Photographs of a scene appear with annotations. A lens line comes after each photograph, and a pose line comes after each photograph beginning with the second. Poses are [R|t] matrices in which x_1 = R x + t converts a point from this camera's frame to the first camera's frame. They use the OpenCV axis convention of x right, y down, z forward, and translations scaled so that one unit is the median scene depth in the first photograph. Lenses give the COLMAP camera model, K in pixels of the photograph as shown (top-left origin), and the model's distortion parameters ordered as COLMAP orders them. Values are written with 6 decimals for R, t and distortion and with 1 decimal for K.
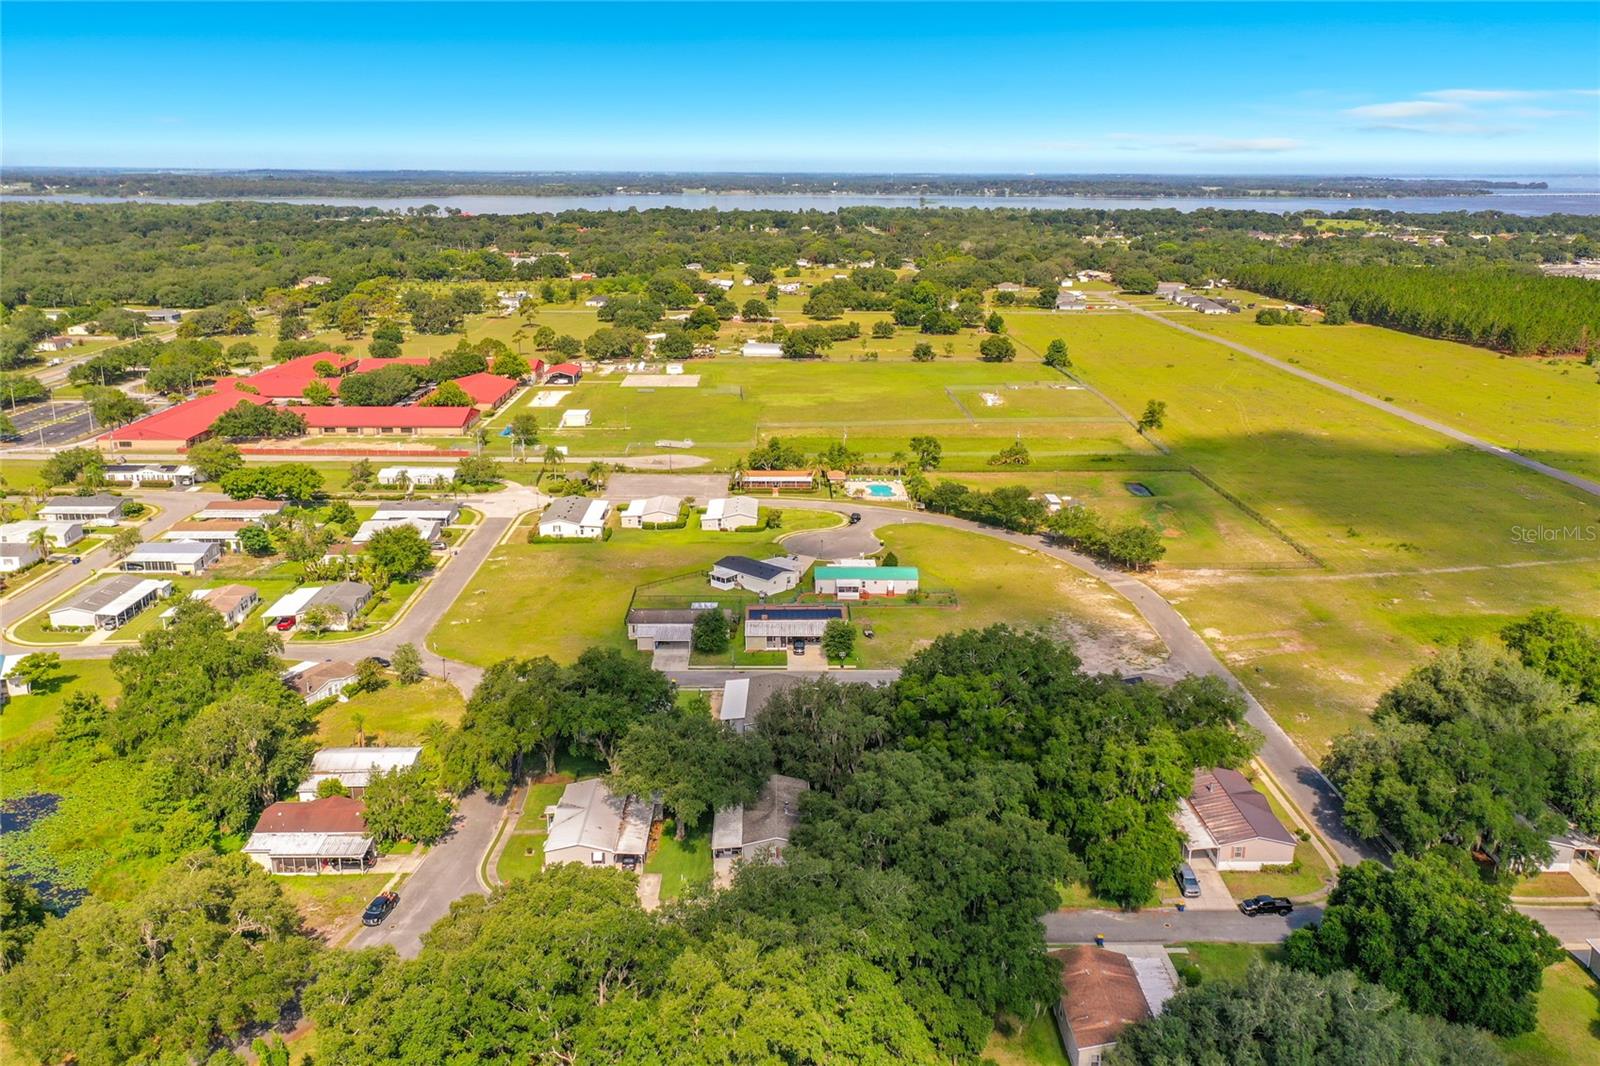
lens RADIAL K [[1328.8, 0, 814.7], [0, 1328.8, 531.4], [0, 0, 1]] dist [0.015183, 0.004292]
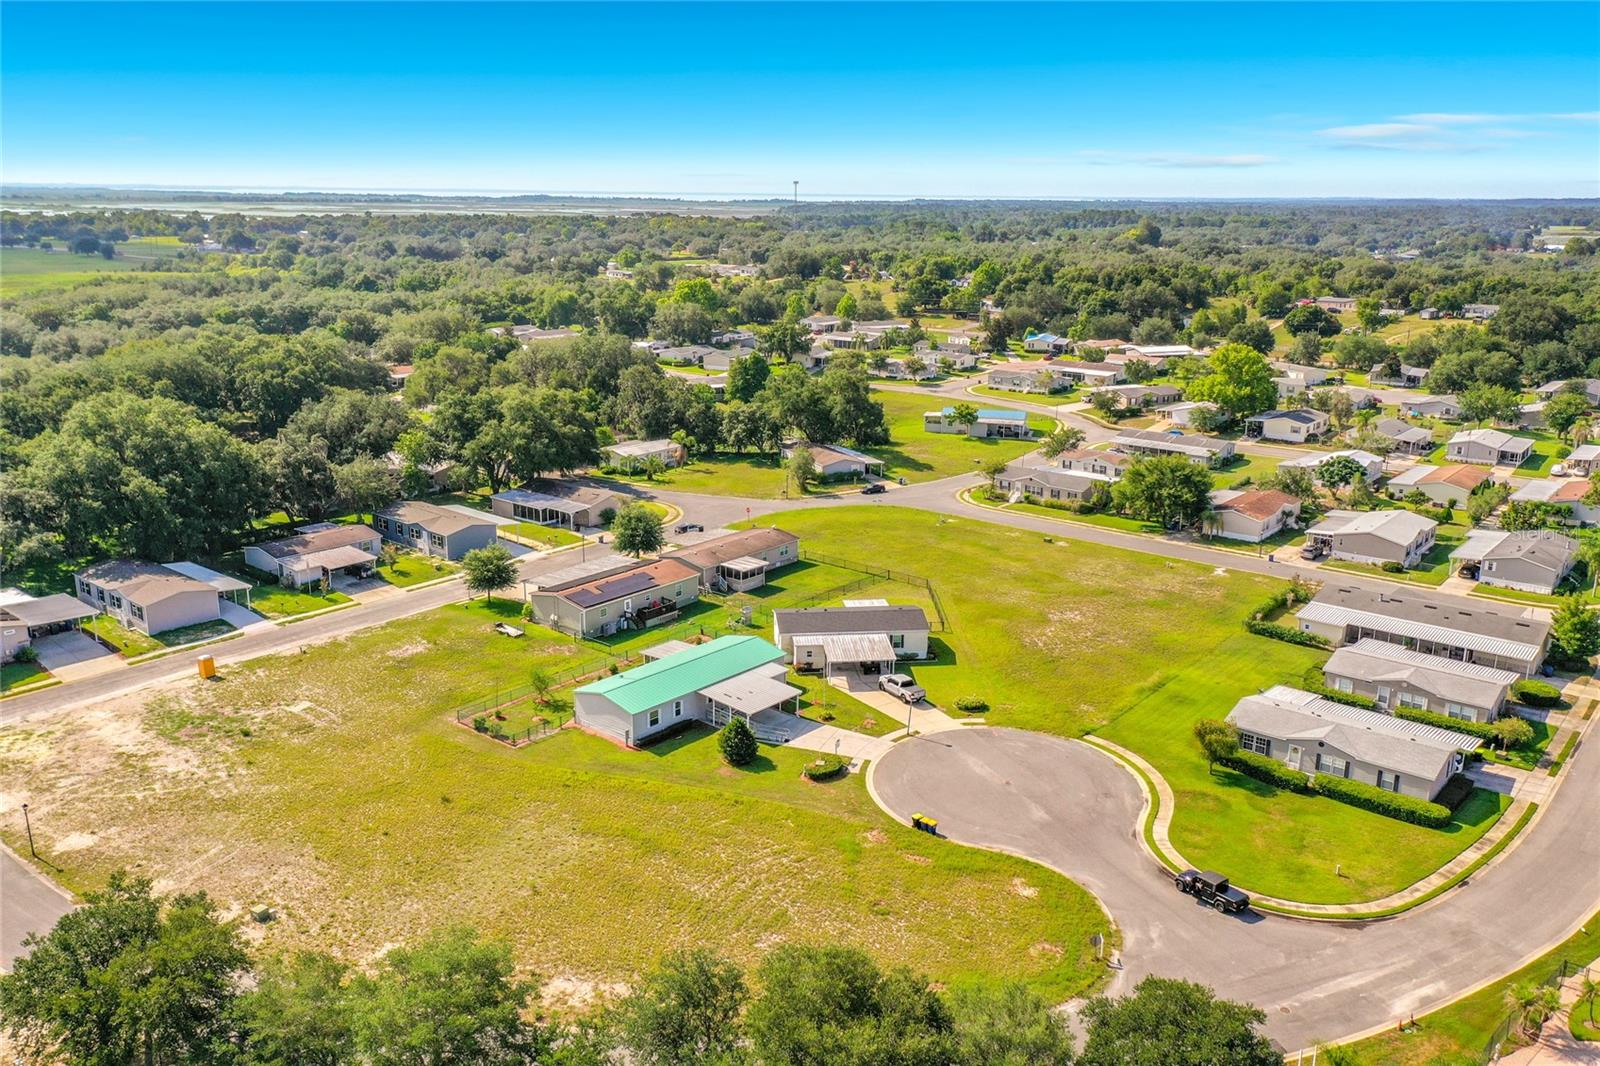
lens RADIAL K [[1273.4, 0, 804.4], [0, 1273.4, 527.7], [0, 0, 1]] dist [0.010159, 0.005749]
pose [[-0.655235, 0.177630, -0.734244, 0.280664], [-0.215094, 0.887860, 0.406742, -0.174963], [0.724156, 0.424443, -0.543550, 1.049314]]
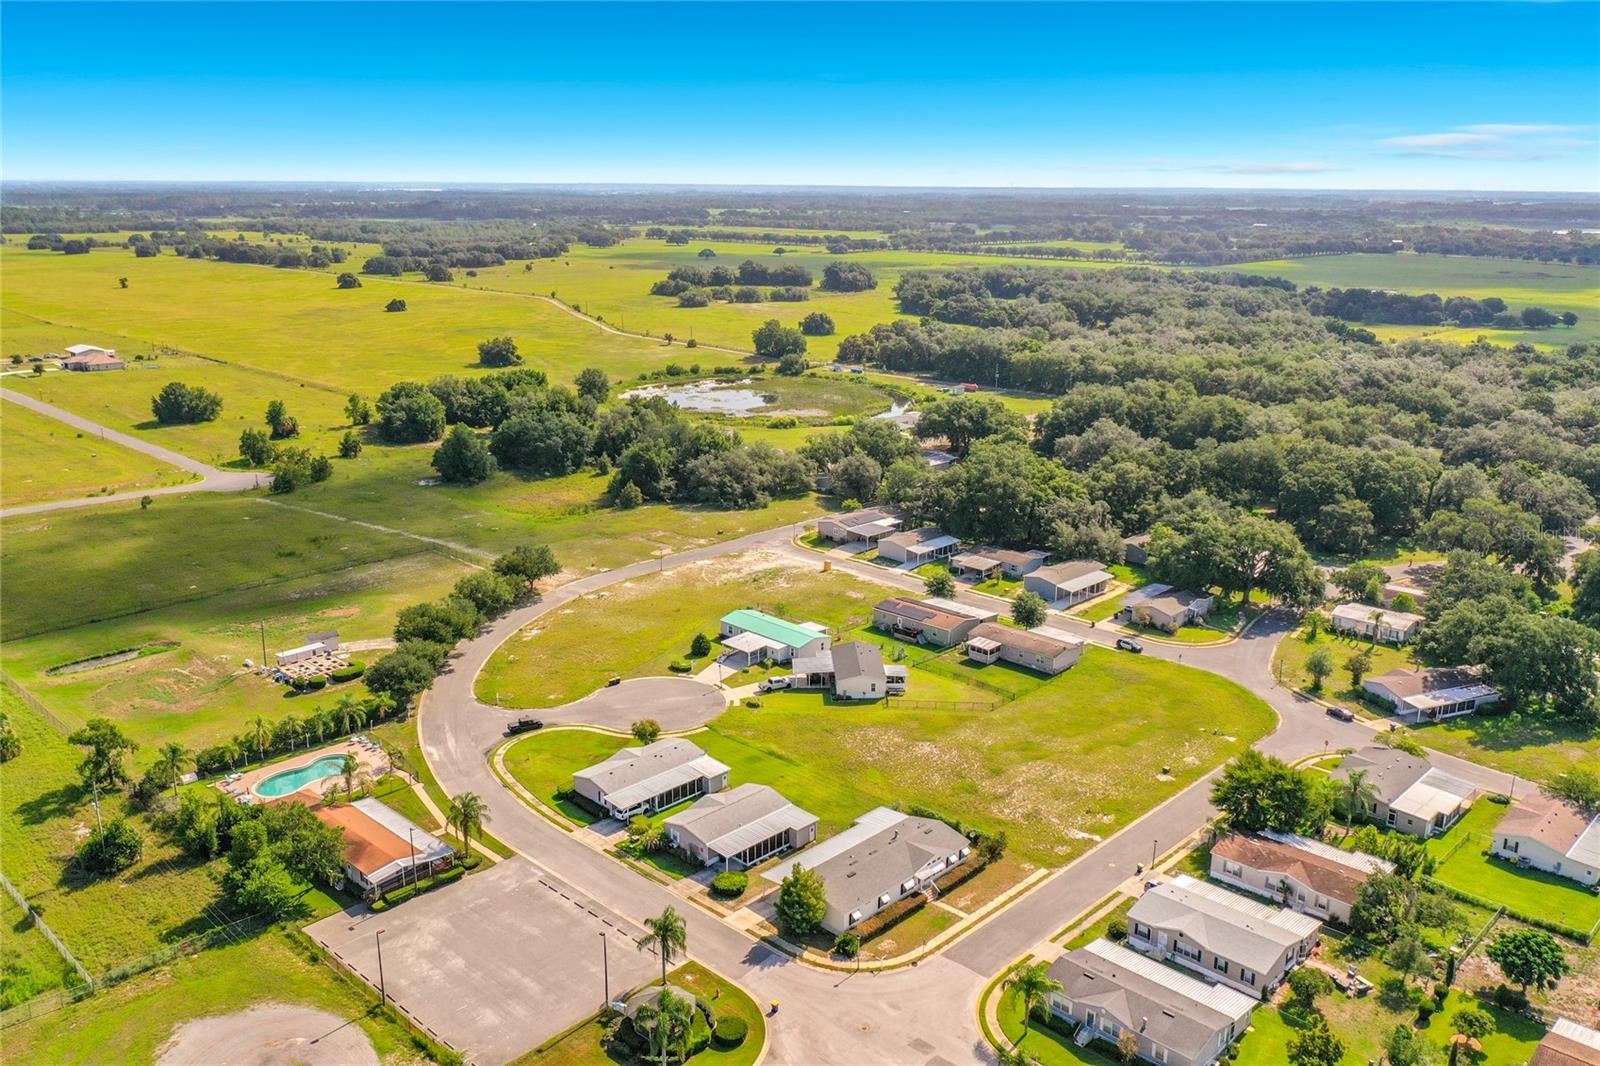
lens RADIAL K [[1282.7, 0, 804.7], [0, 1282.7, 529.2], [0, 0, 1]] dist [0.003823, -0.002822]
pose [[-0.703410, -0.195185, 0.683459, -0.463058], [0.177335, 0.882958, 0.434670, -0.334475], [-0.688307, 0.426952, -0.586469, 1.222805]]
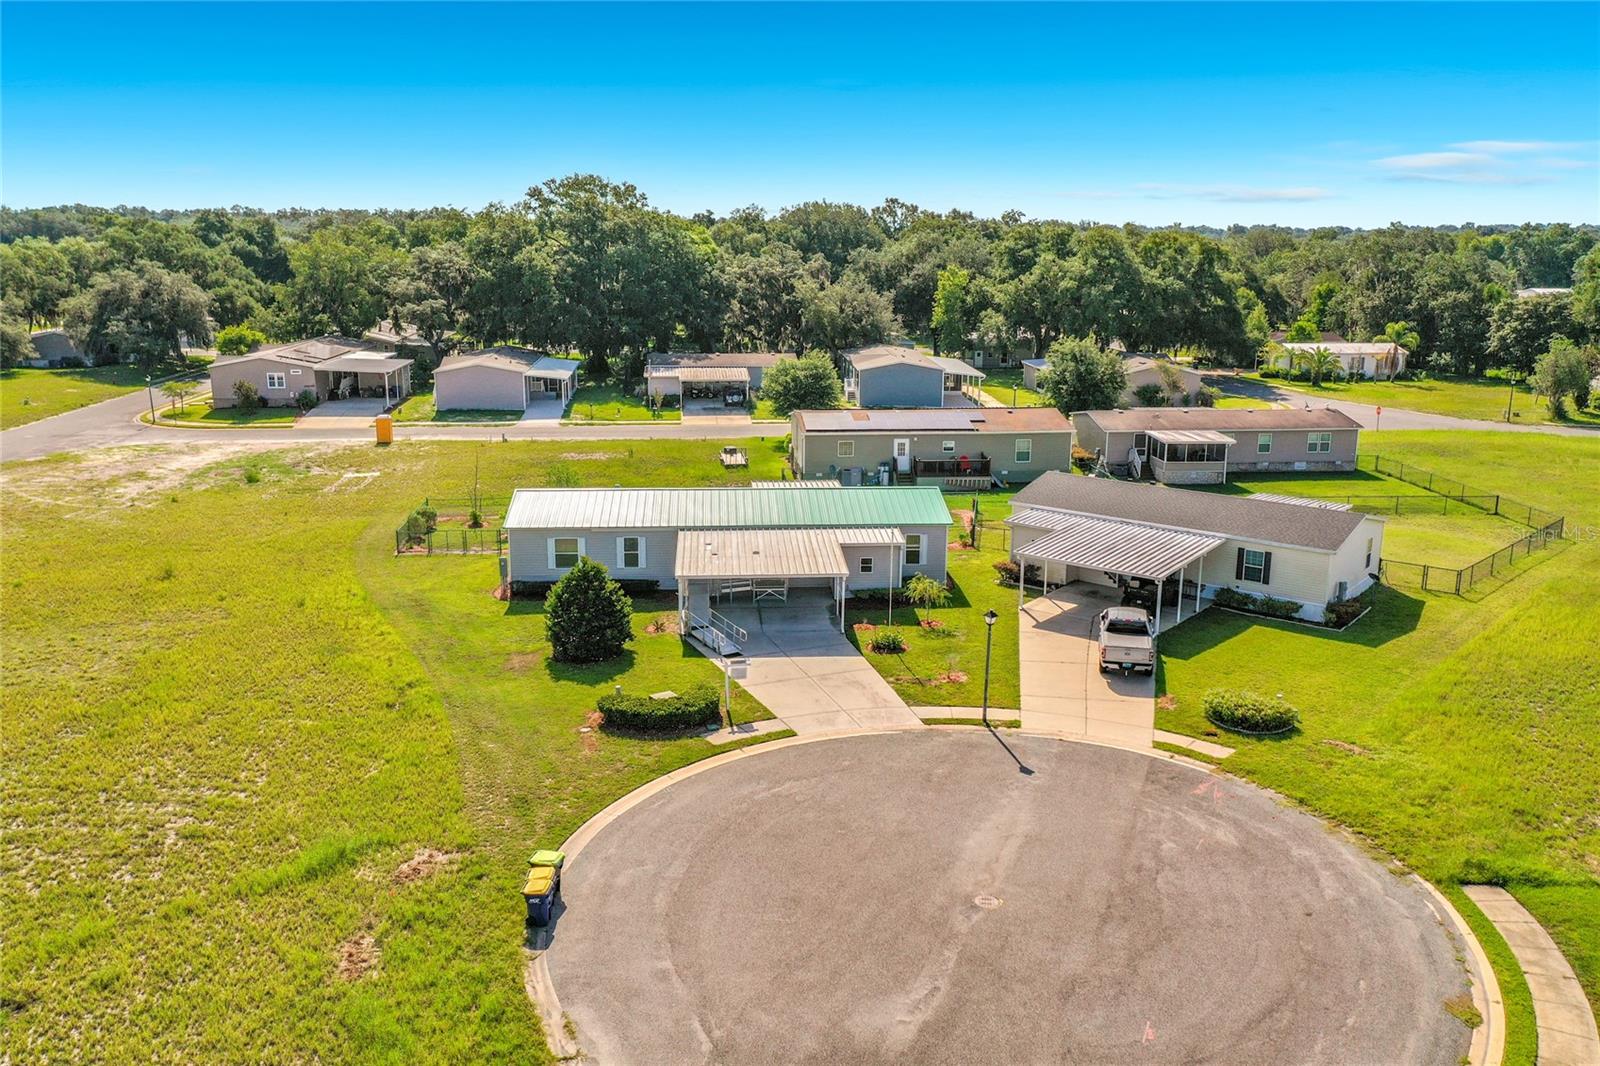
lens RADIAL K [[1282.7, 0, 804.7], [0, 1282.7, 529.2], [0, 0, 1]] dist [0.003823, -0.002822]
pose [[-0.997791, 0.001649, -0.066413, 0.033586], [-0.030430, 0.877305, 0.478967, -0.065519], [0.059055, 0.479930, -0.875317, 1.009048]]
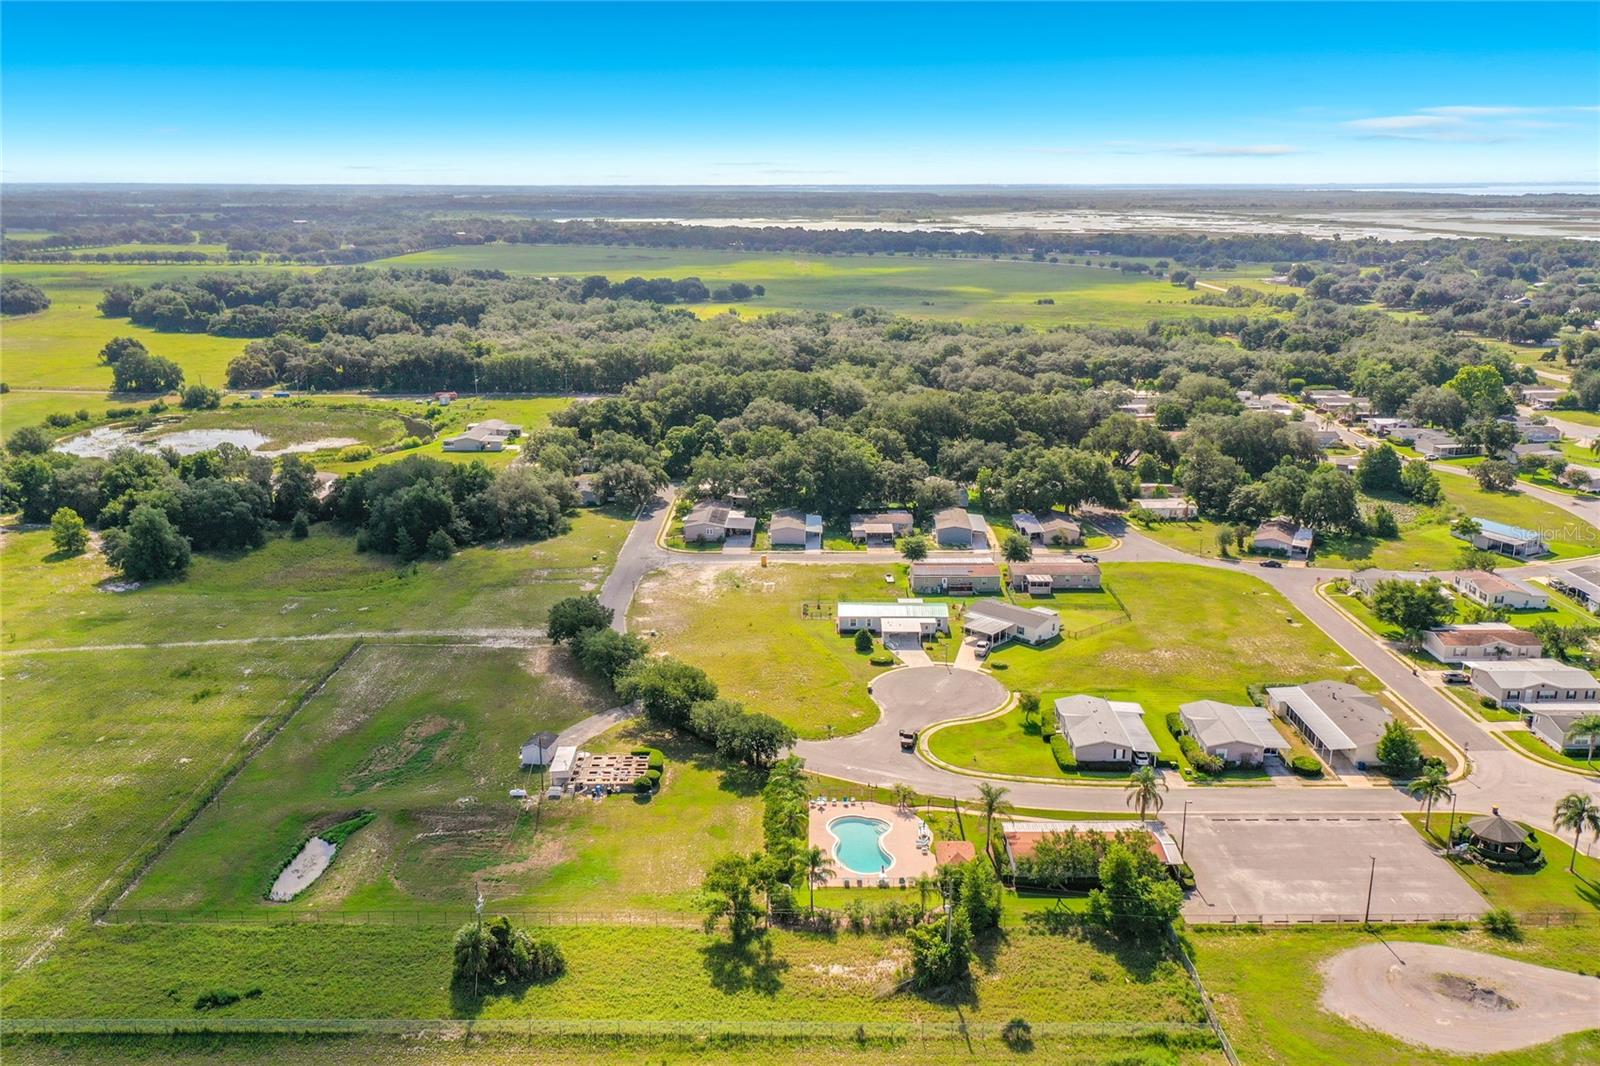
lens RADIAL K [[1279.4, 0, 808.5], [0, 1279.4, 534.5], [0, 0, 1]] dist [0.017103, 0.002194]
pose [[-0.999629, -0.013167, 0.023833, 0.064490], [0.000817, 0.860399, 0.509620, -0.399324], [-0.027216, 0.509450, -0.860069, 1.466096]]
